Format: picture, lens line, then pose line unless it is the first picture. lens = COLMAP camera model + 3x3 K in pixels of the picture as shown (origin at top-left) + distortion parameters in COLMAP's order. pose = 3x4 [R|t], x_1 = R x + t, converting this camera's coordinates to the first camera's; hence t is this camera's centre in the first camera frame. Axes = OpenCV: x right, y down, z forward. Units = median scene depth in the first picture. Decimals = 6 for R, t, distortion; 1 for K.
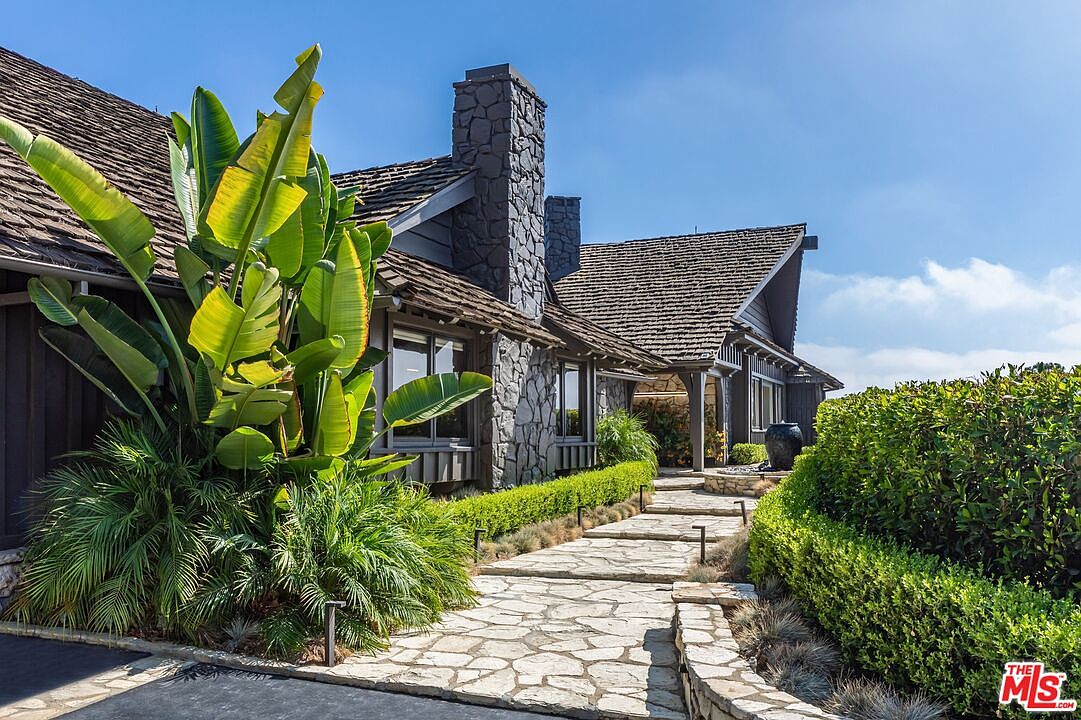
lens RADIAL K [[848.1, 0, 590.4], [0, 848.1, 423.7], [0, 0, 1]] dist [0.008664, 0.004178]
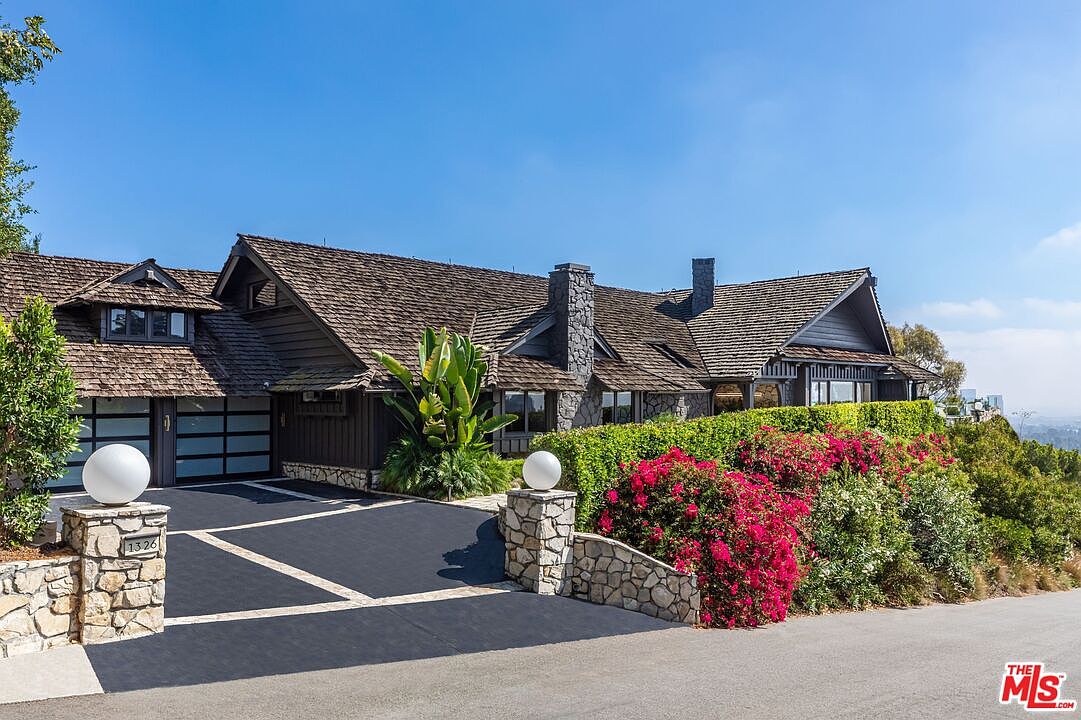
lens RADIAL K [[737.7, 0, 543.2], [0, 737.7, 378.7], [0, 0, 1]] dist [-0.005433, -0.001165]
pose [[0.916414, -0.020501, -0.399706, 0.609227], [0.011296, 0.999614, -0.025372, -0.073203], [0.400072, 0.018736, 0.916292, -0.795680]]
